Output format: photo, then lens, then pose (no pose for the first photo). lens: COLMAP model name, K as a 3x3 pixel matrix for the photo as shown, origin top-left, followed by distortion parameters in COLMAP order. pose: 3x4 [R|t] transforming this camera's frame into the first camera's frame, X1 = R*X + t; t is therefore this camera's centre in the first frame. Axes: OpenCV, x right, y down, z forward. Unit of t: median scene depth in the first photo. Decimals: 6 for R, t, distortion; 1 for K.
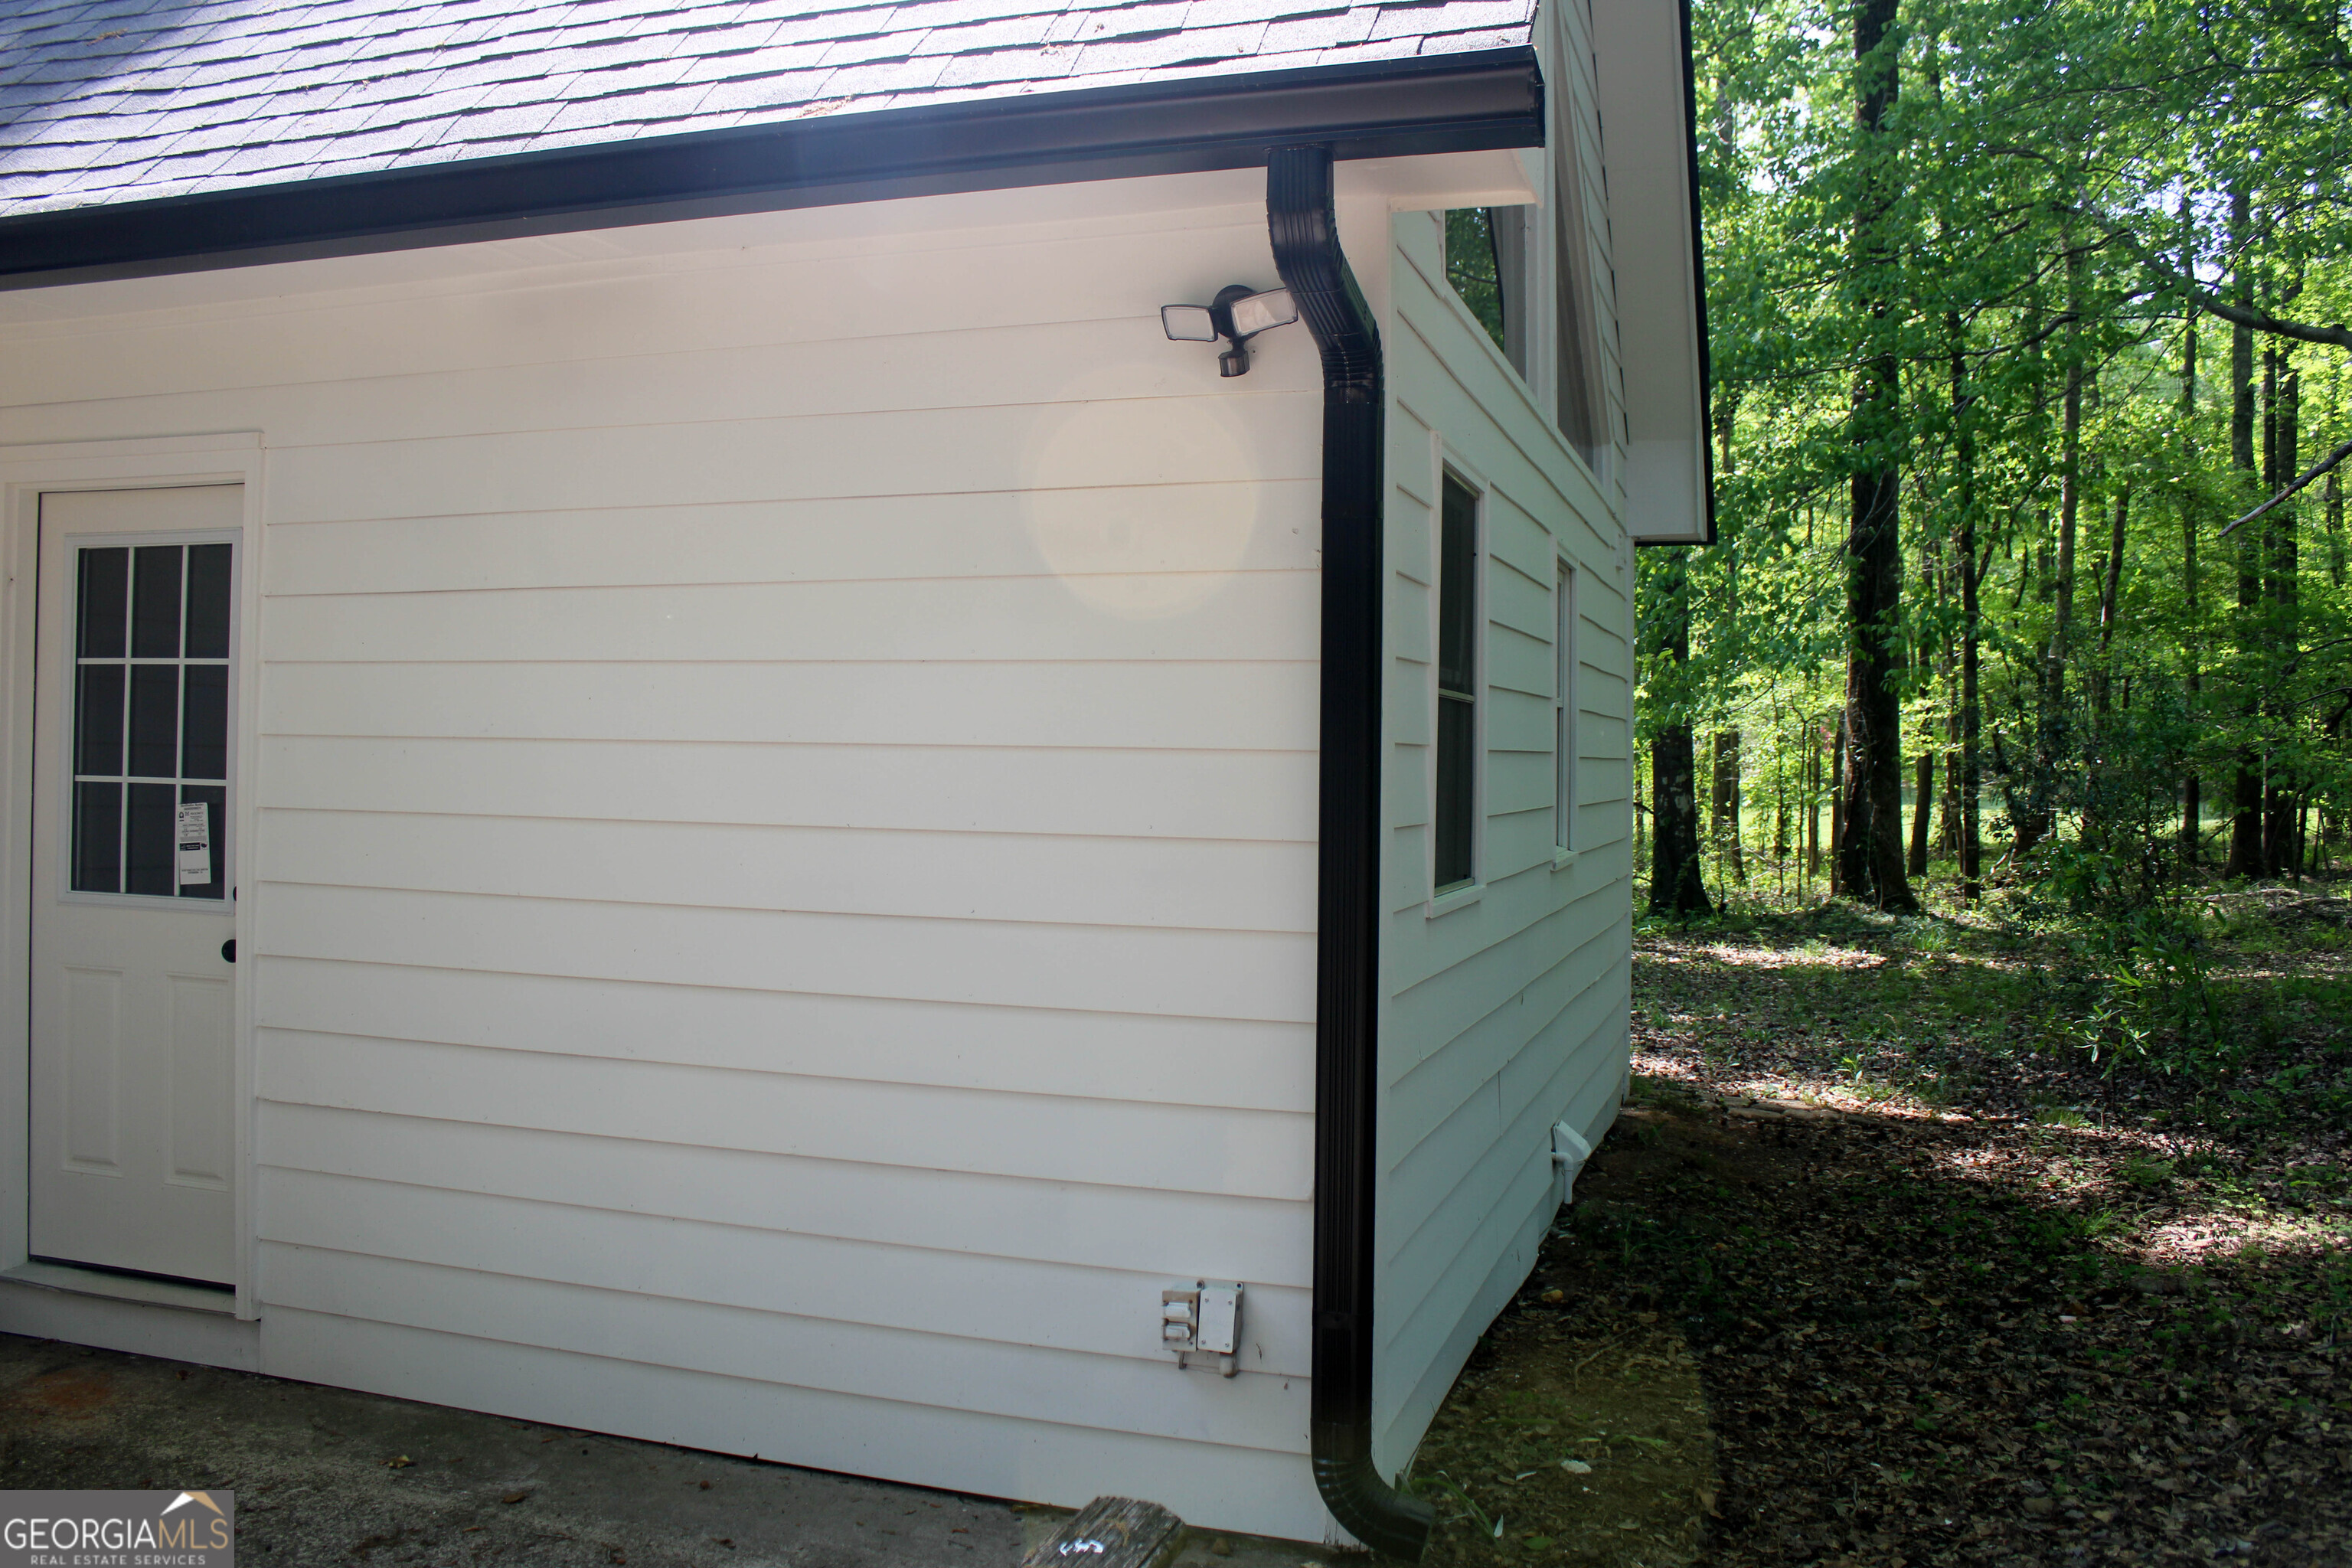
lens RADIAL K [[1973.7, 0, 1176.0], [0, 1973.7, 784.0], [0, 0, 1]] dist [-0.178371, 0.157992]
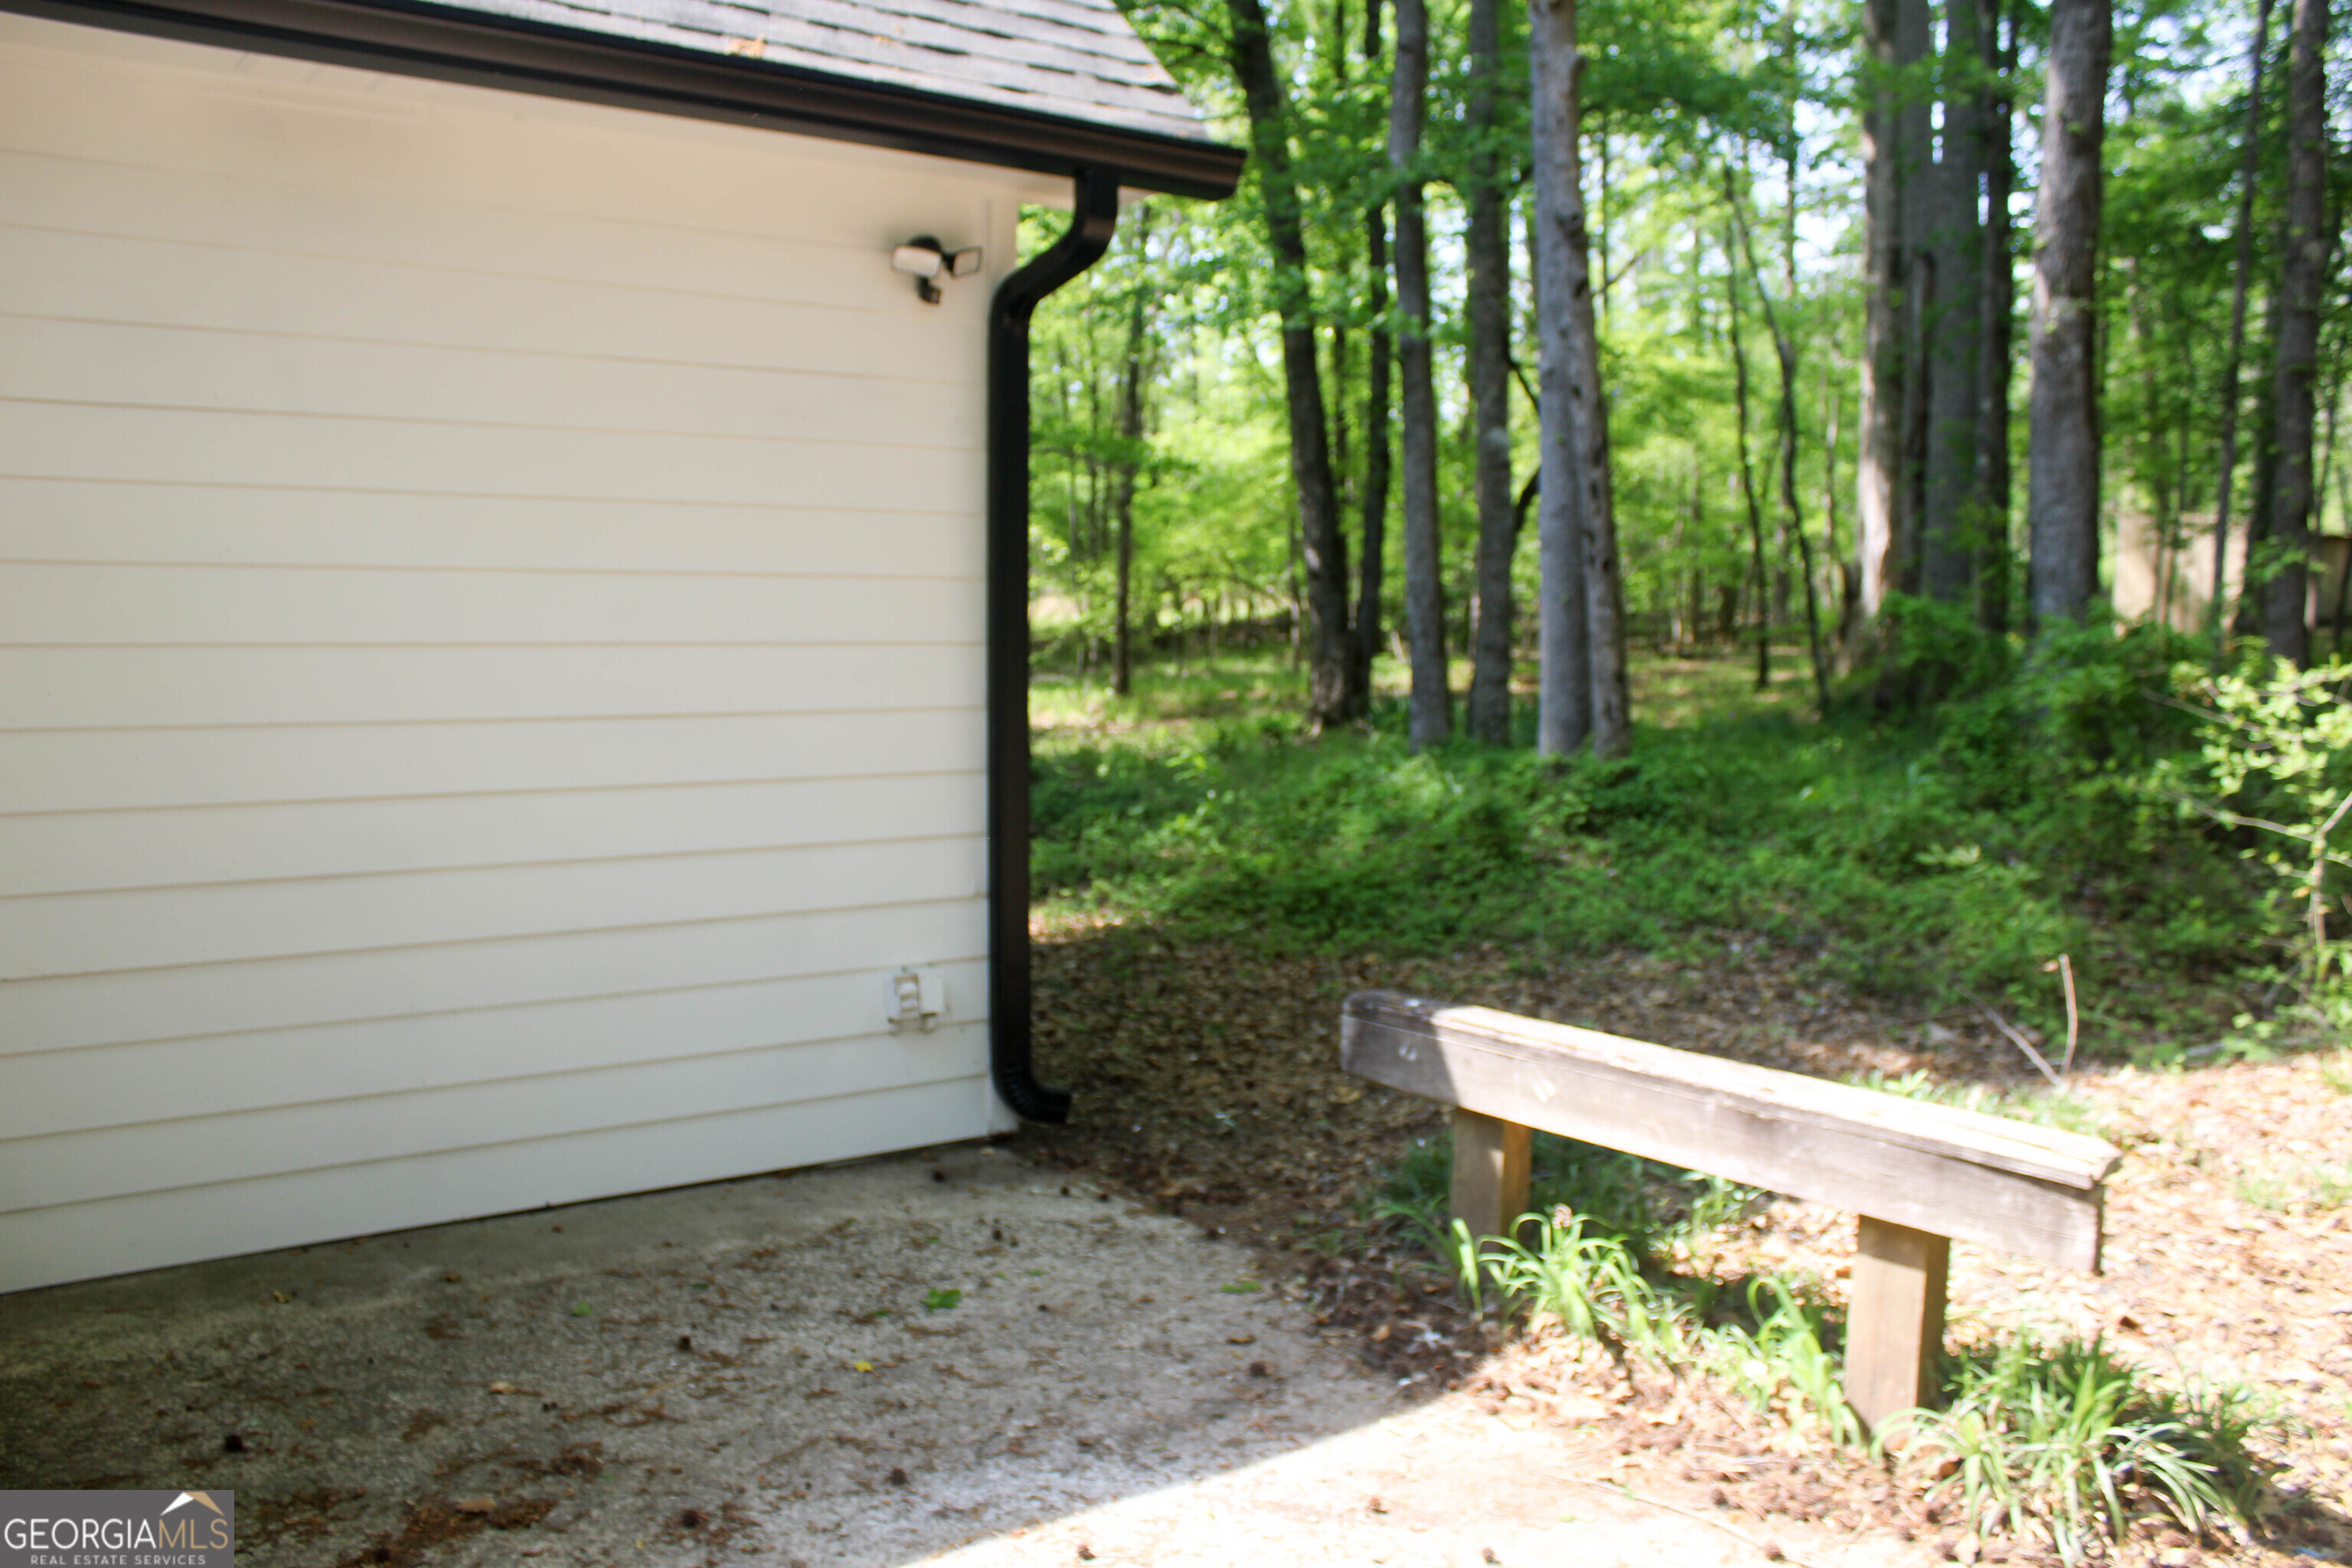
lens RADIAL K [[1973.7, 0, 1176.0], [0, 1973.7, 784.0], [0, 0, 1]] dist [-0.178371, 0.157992]
pose [[0.573370, -0.076257, 0.815740, -0.426665], [0.016371, 0.996527, 0.081651, 0.008314], [-0.819133, -0.033462, 0.572627, 0.027774]]
